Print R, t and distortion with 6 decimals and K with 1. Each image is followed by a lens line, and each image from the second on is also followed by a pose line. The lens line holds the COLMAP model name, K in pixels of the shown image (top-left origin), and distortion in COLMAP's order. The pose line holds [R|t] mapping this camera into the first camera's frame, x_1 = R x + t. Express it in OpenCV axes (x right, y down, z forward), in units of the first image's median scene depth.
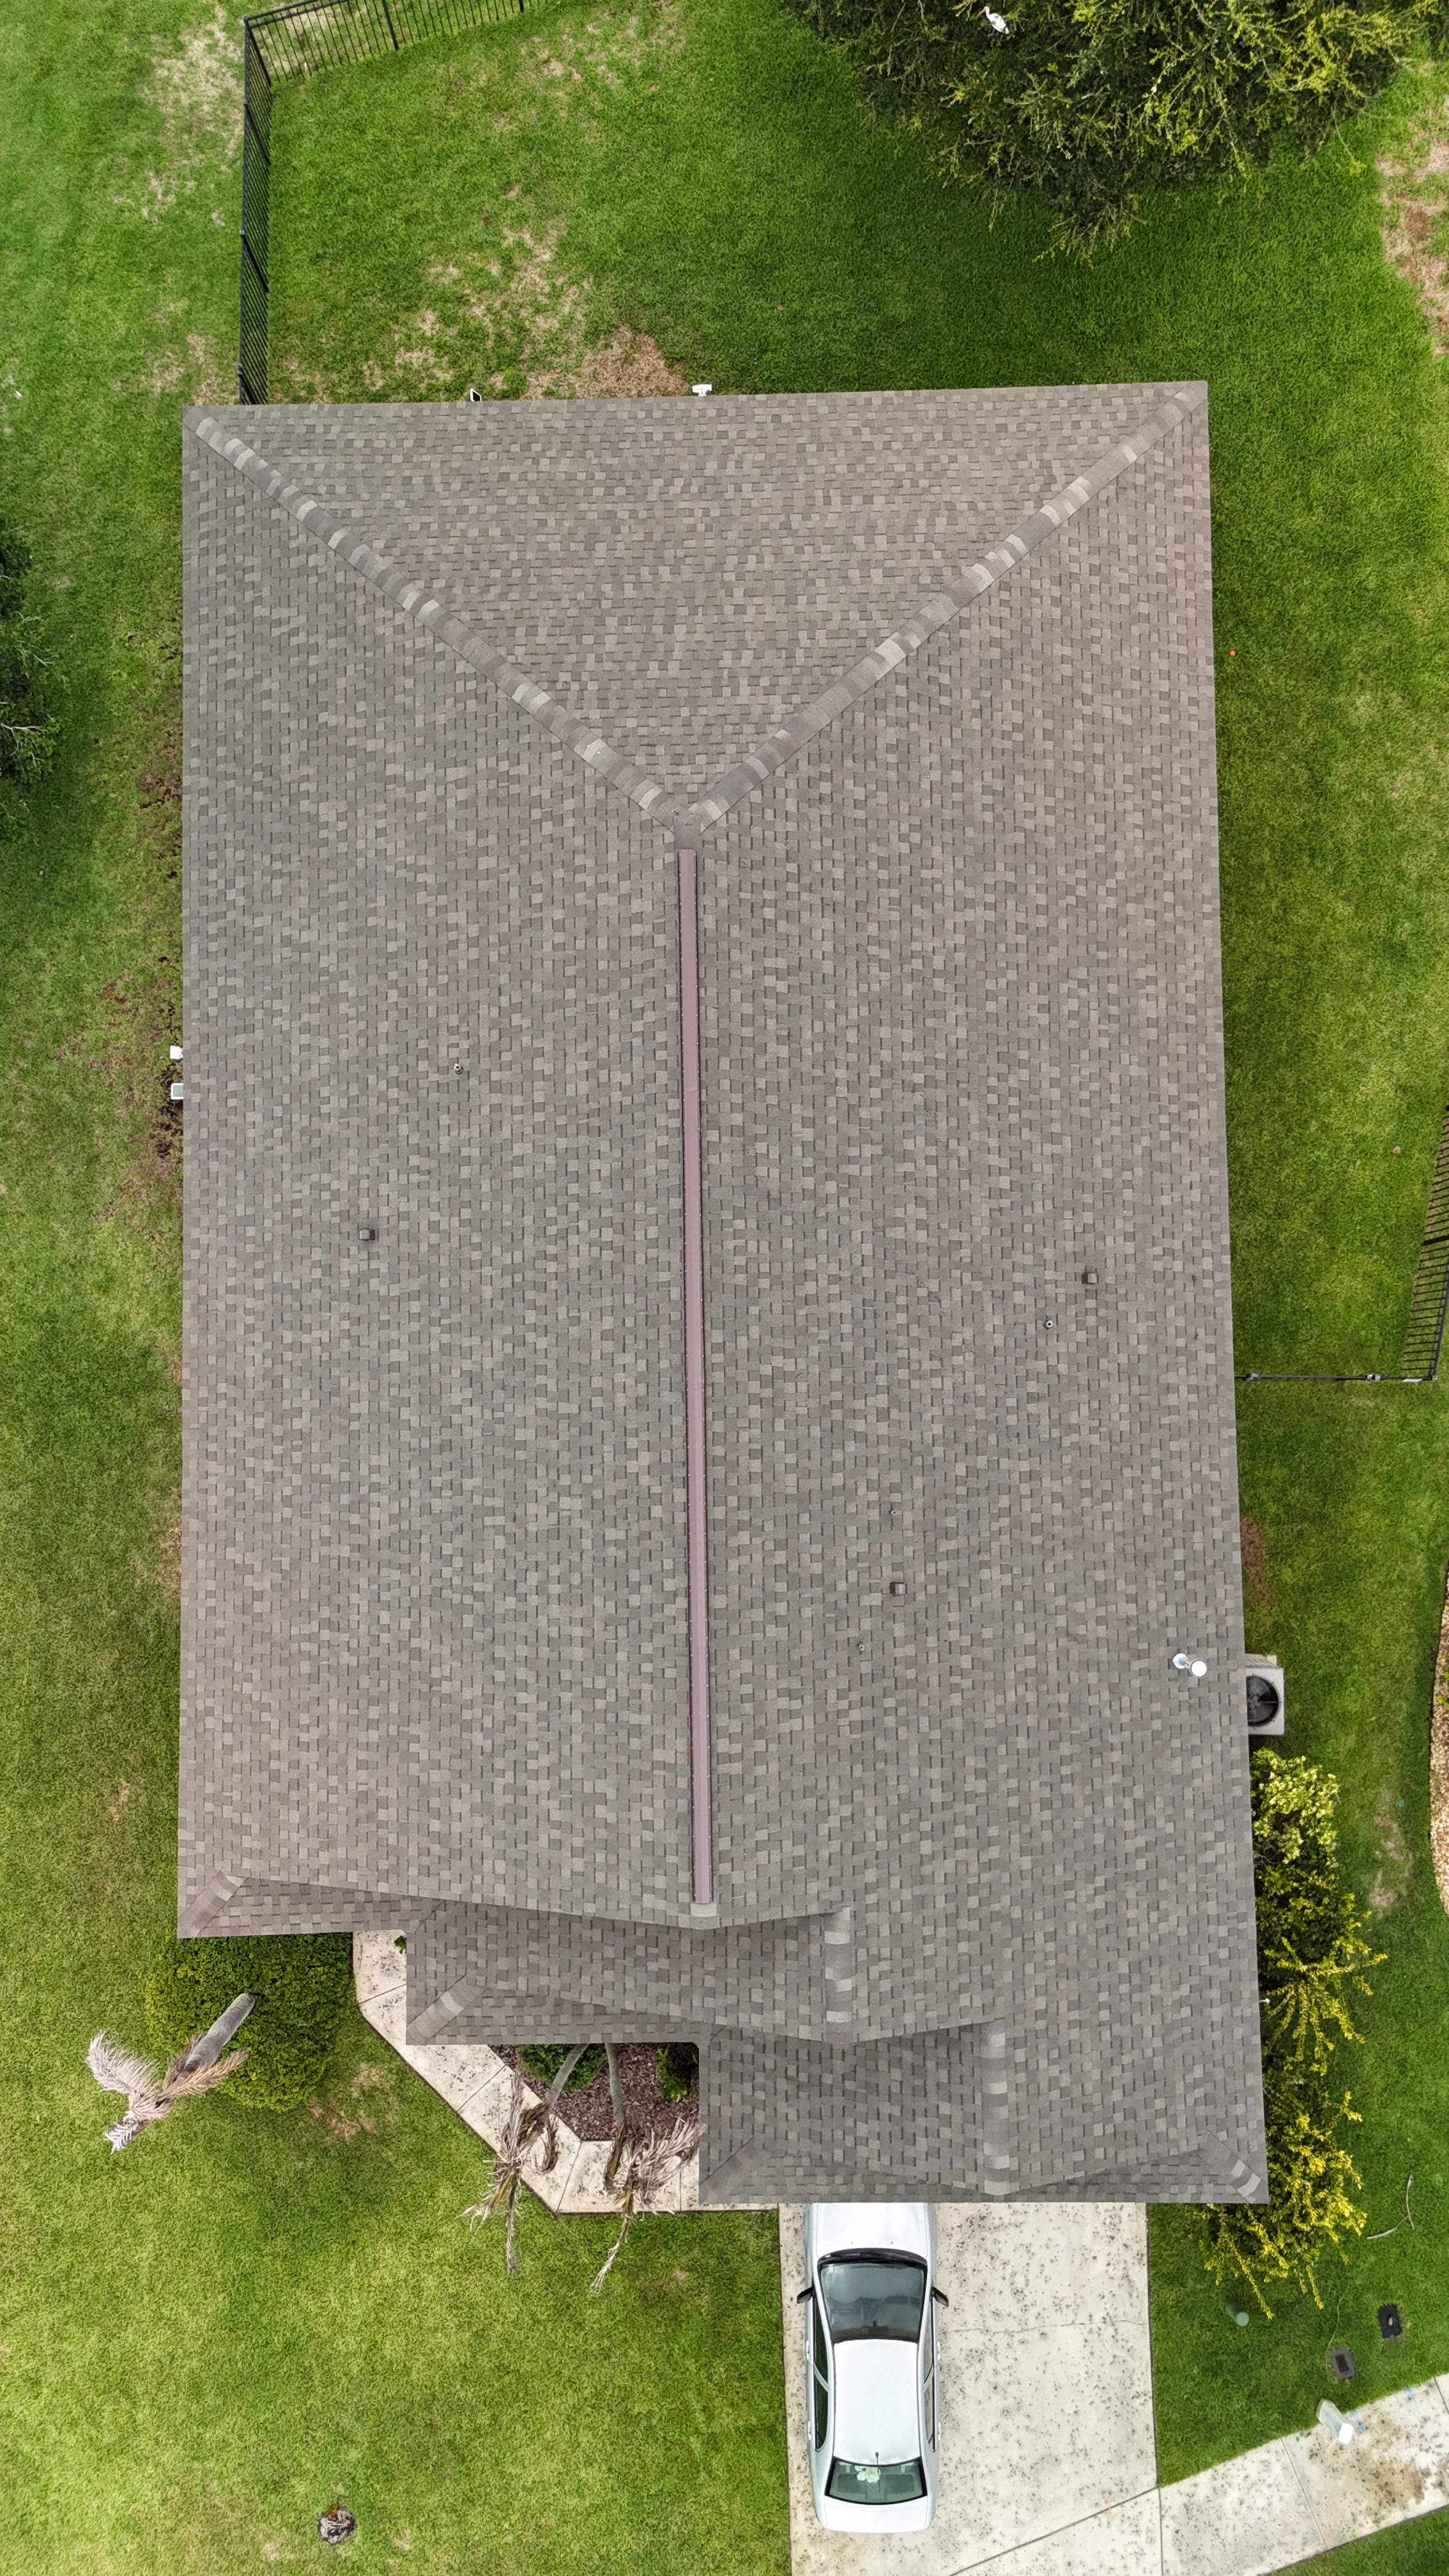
lens RADIAL K [[1912.7, 0, 708.9], [0, 1912.7, 1279.9], [0, 0, 1]] dist [0.072968, -0.071562]
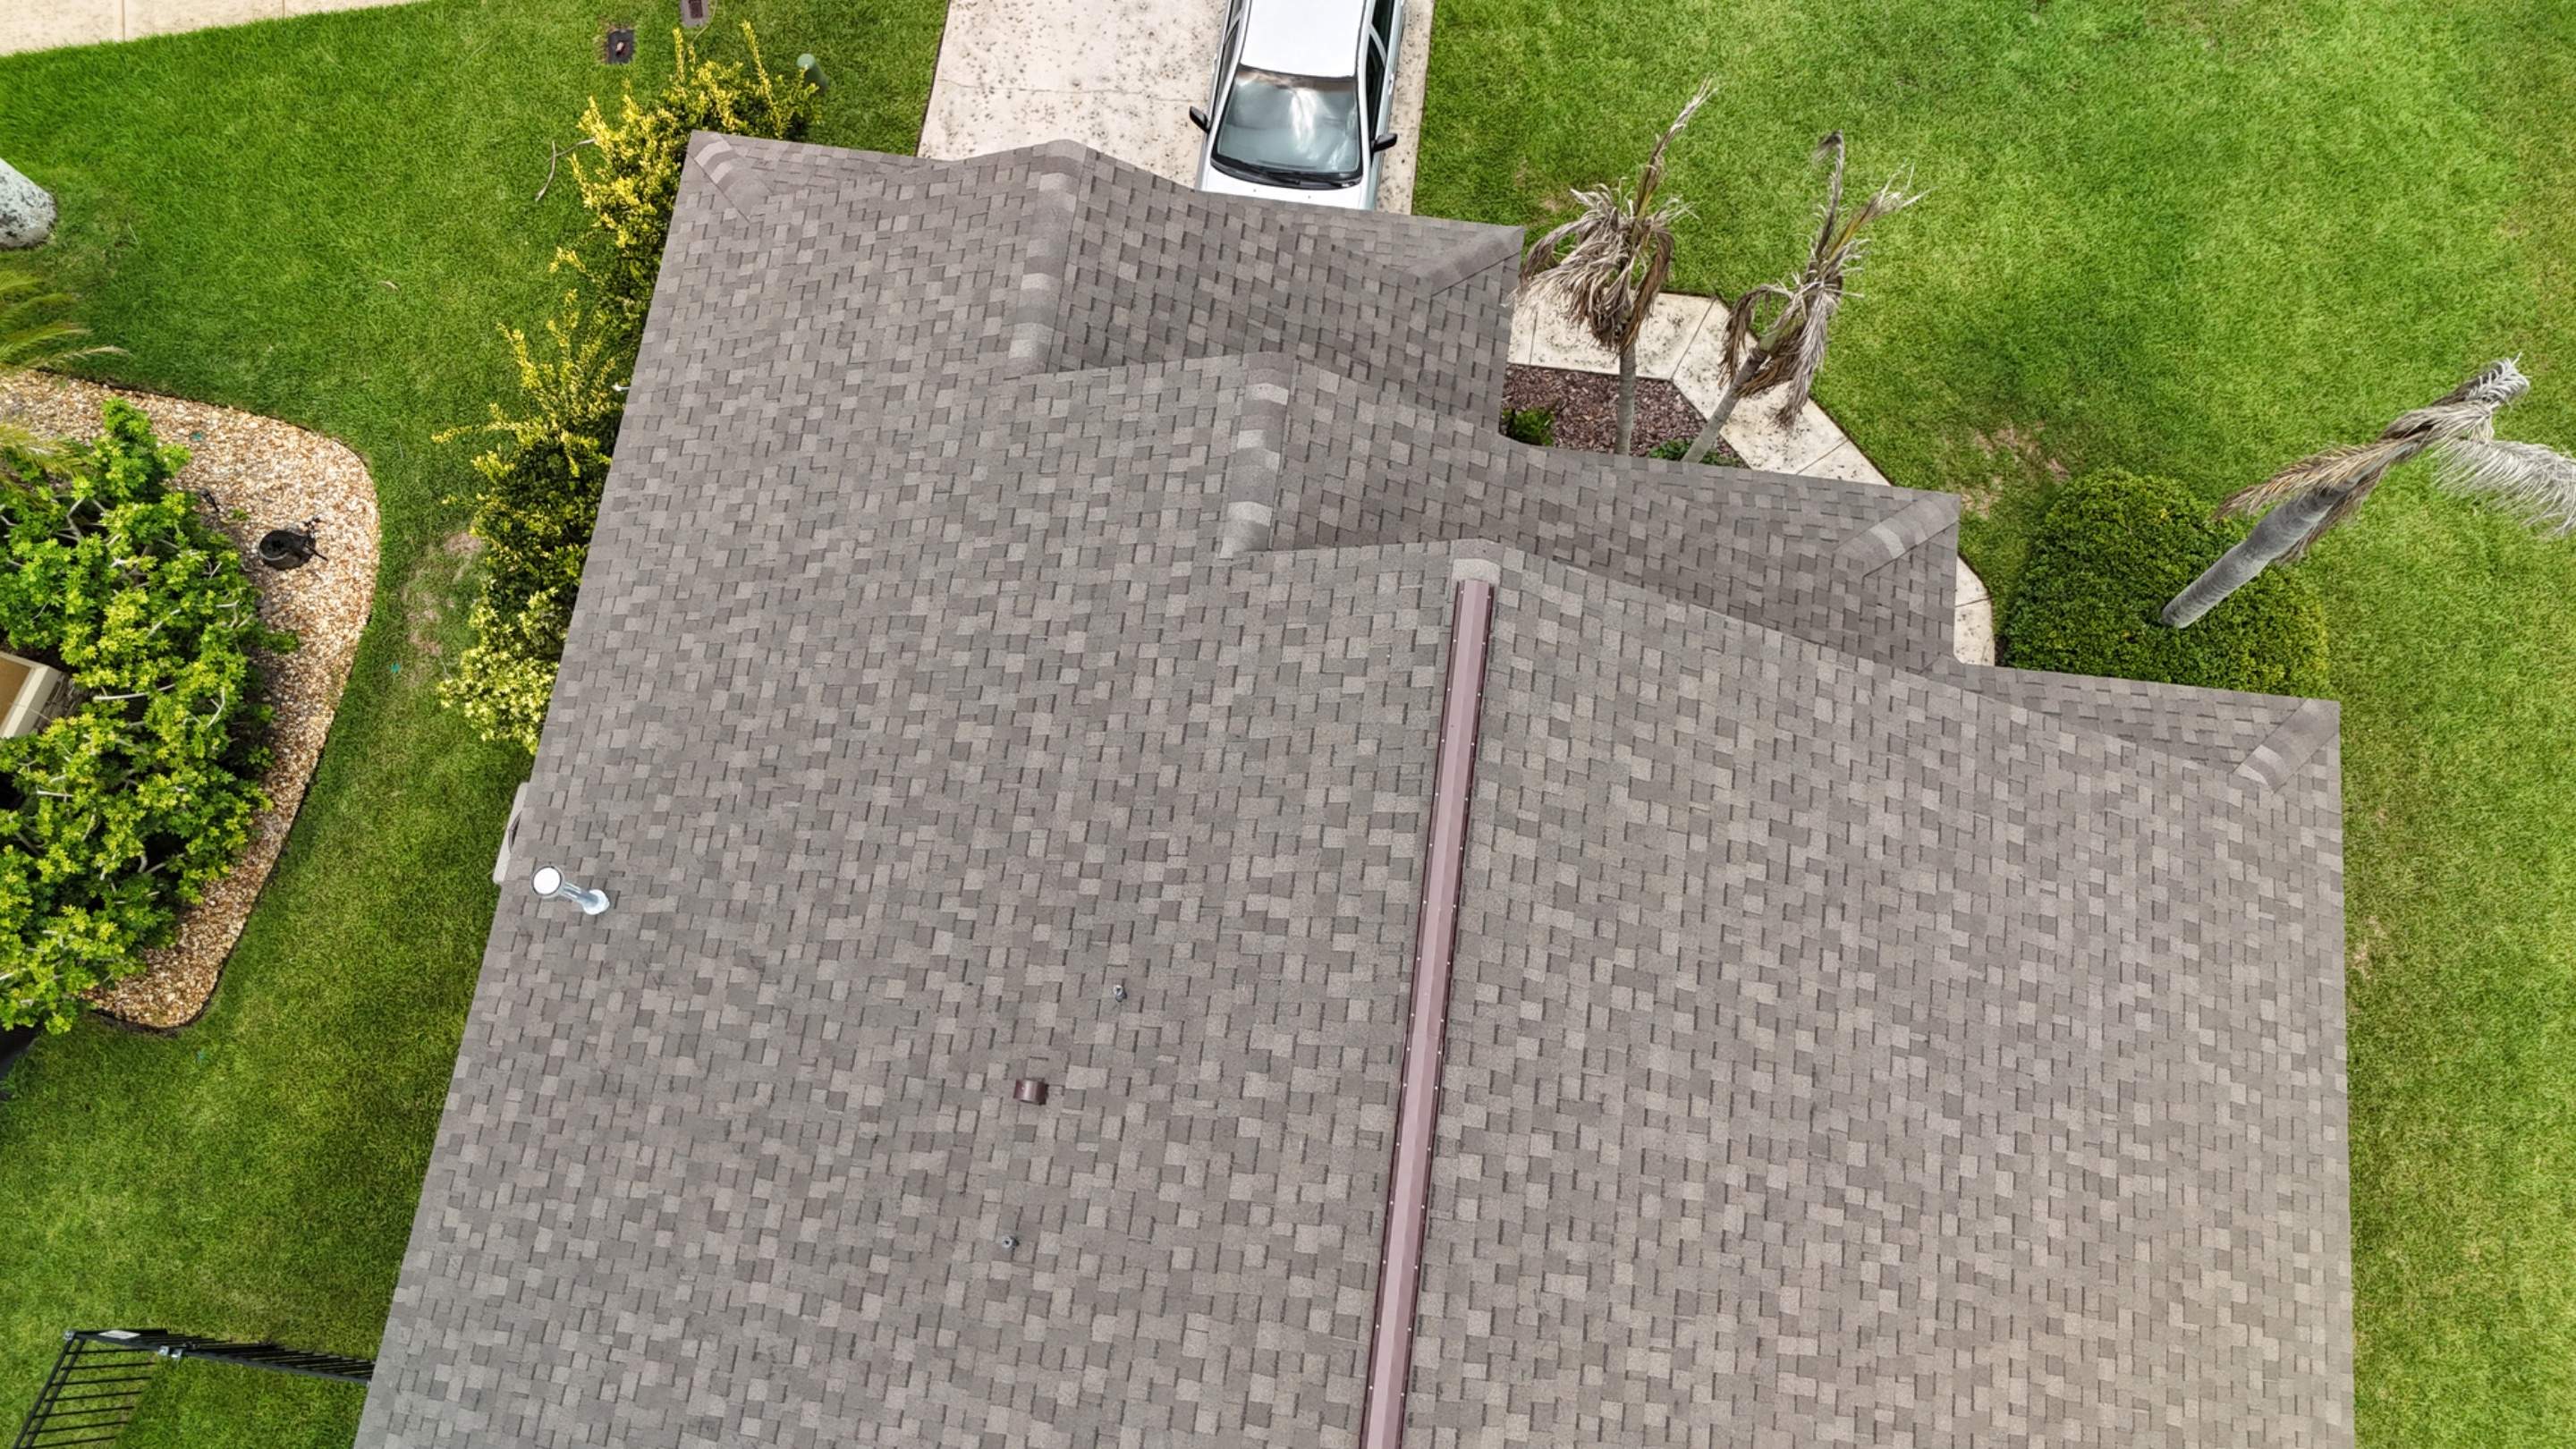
lens RADIAL K [[1930.0, 0, 1292.6], [0, 1930.0, 724.1], [0, 0, 1]] dist [0.079048, -0.094136]
pose [[-0.988682, -0.132331, 0.070685, 0.004033], [0.148765, -0.925704, 0.347766, 0.075703], [0.019413, 0.354346, 0.934913, 0.441860]]
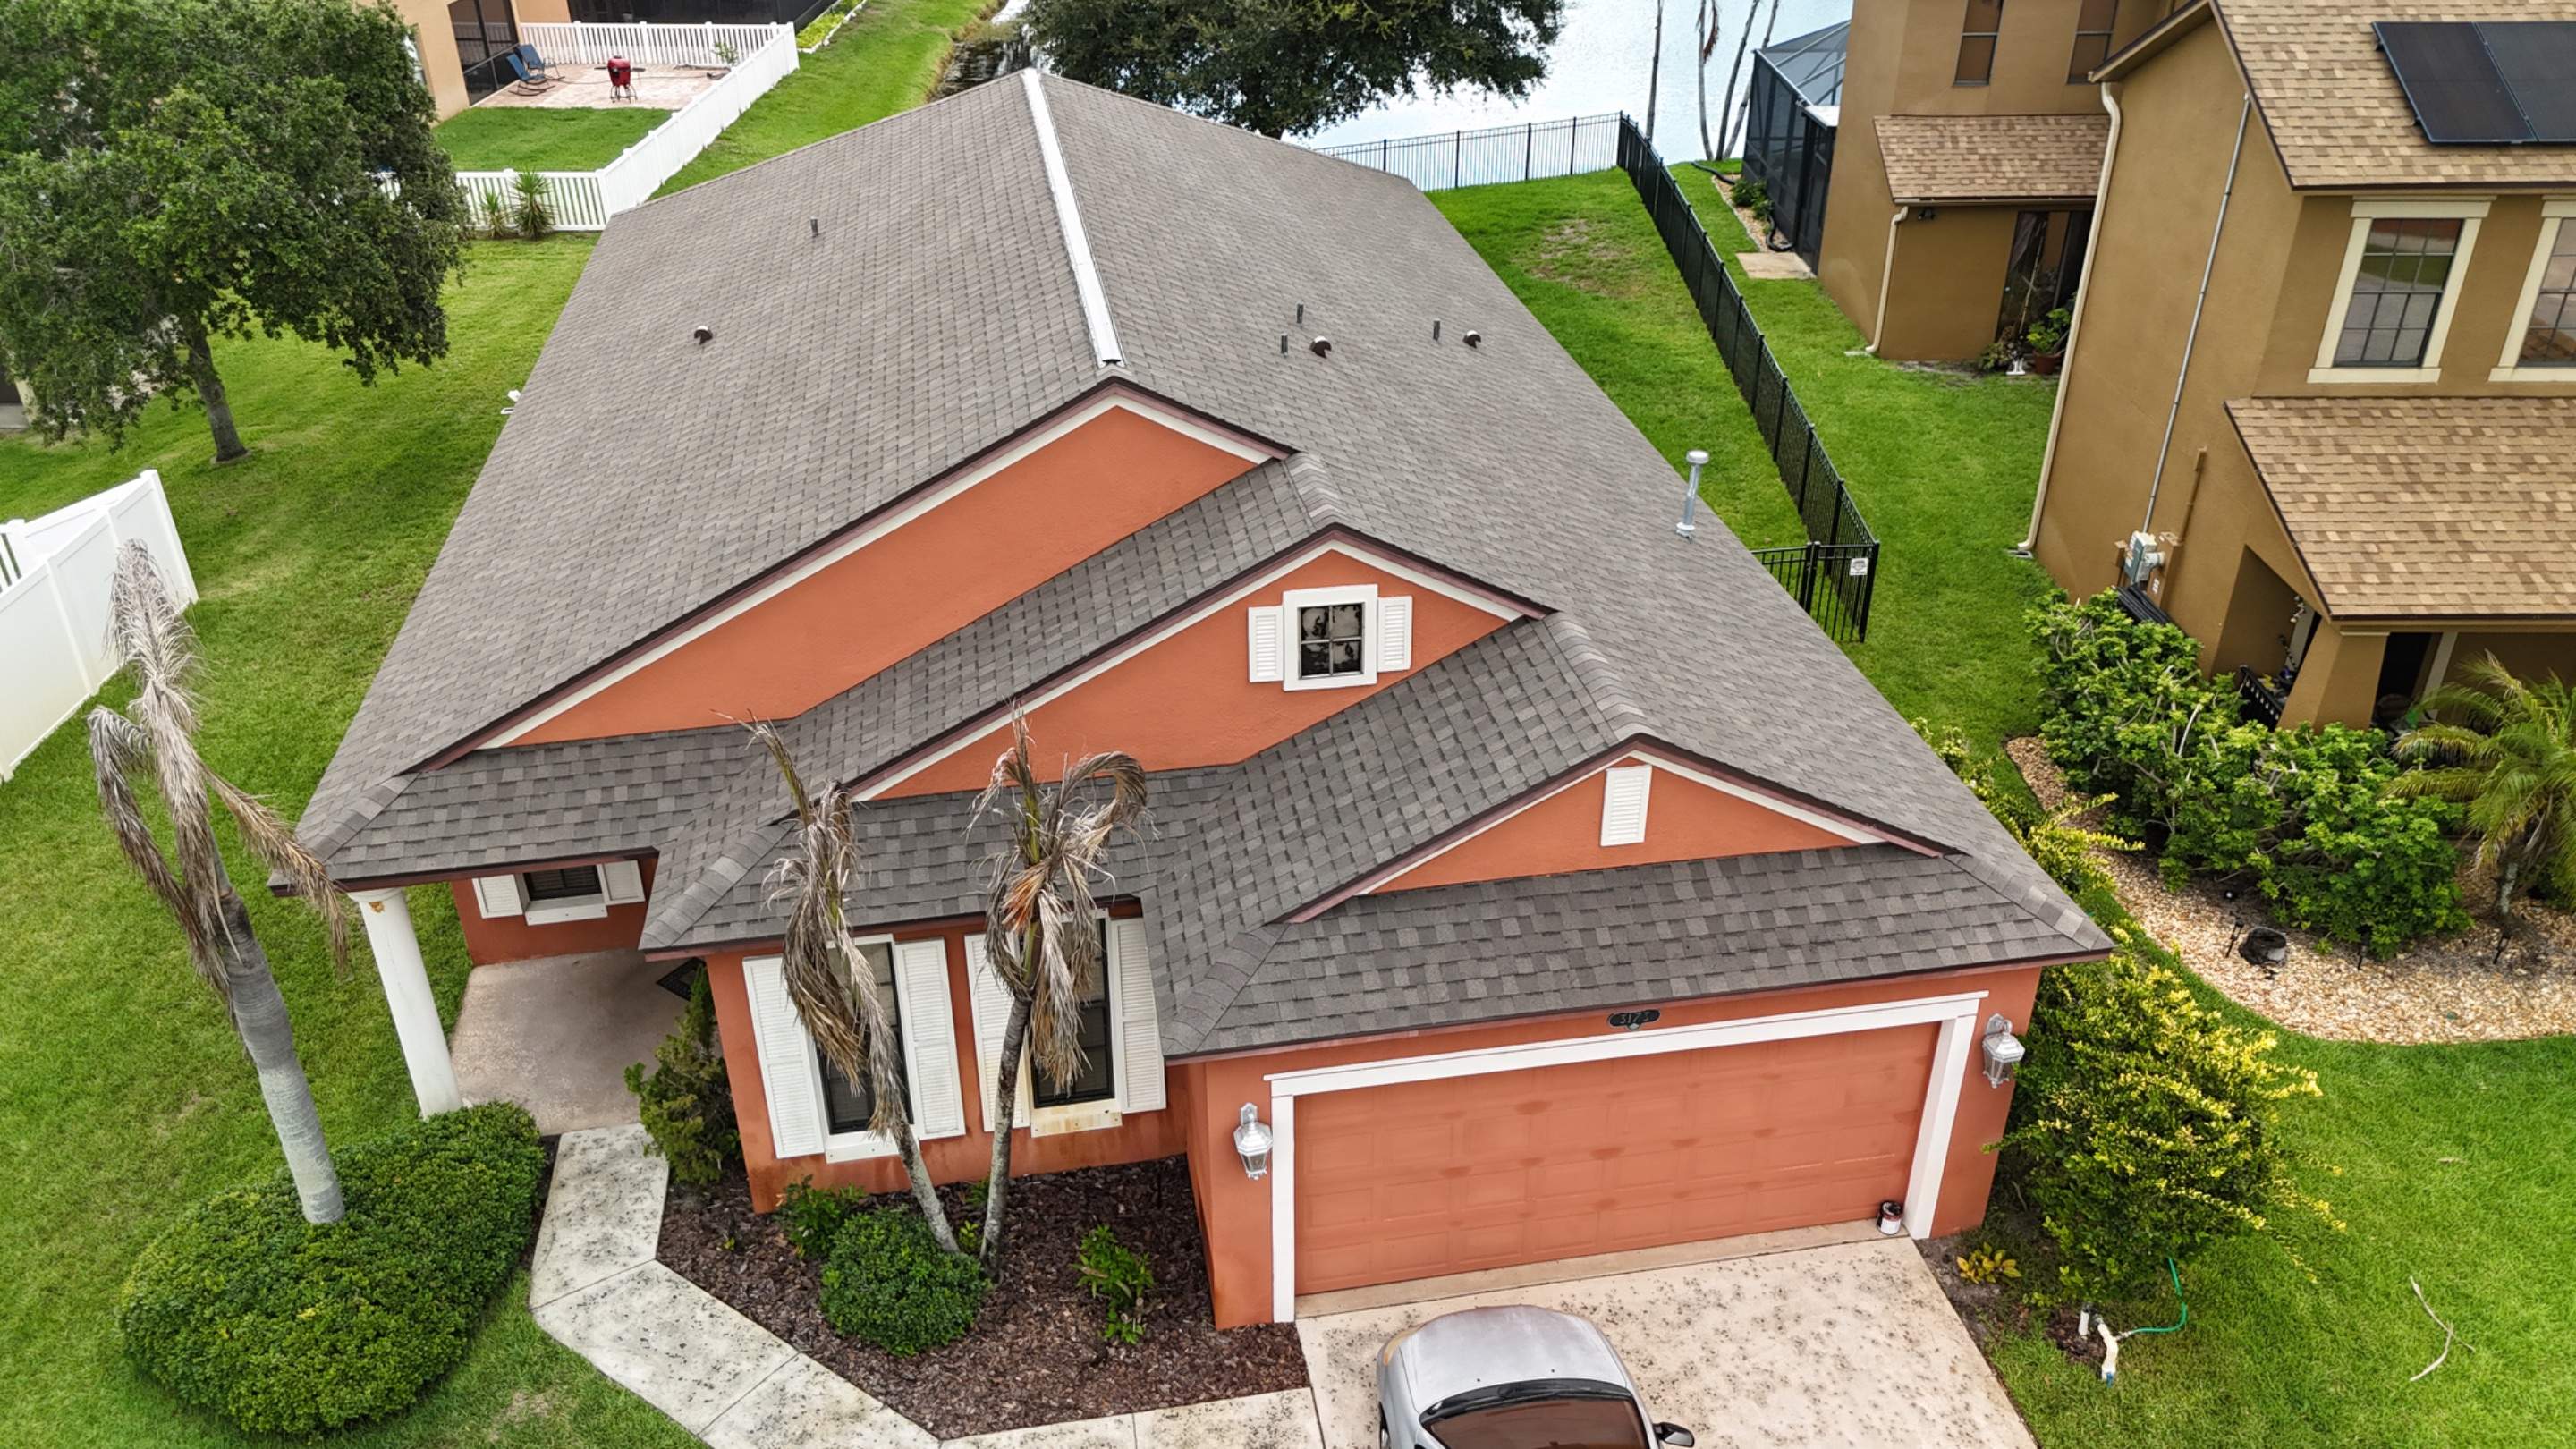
lens RADIAL K [[1930.0, 0, 1292.6], [0, 1930.0, 724.1], [0, 0, 1]] dist [0.079048, -0.094136]
pose [[0.987960, -0.052181, 0.145642, -0.044672], [0.150421, 0.544071, -0.825446, 0.901609], [-0.036167, 0.837415, 0.545370, 0.632104]]
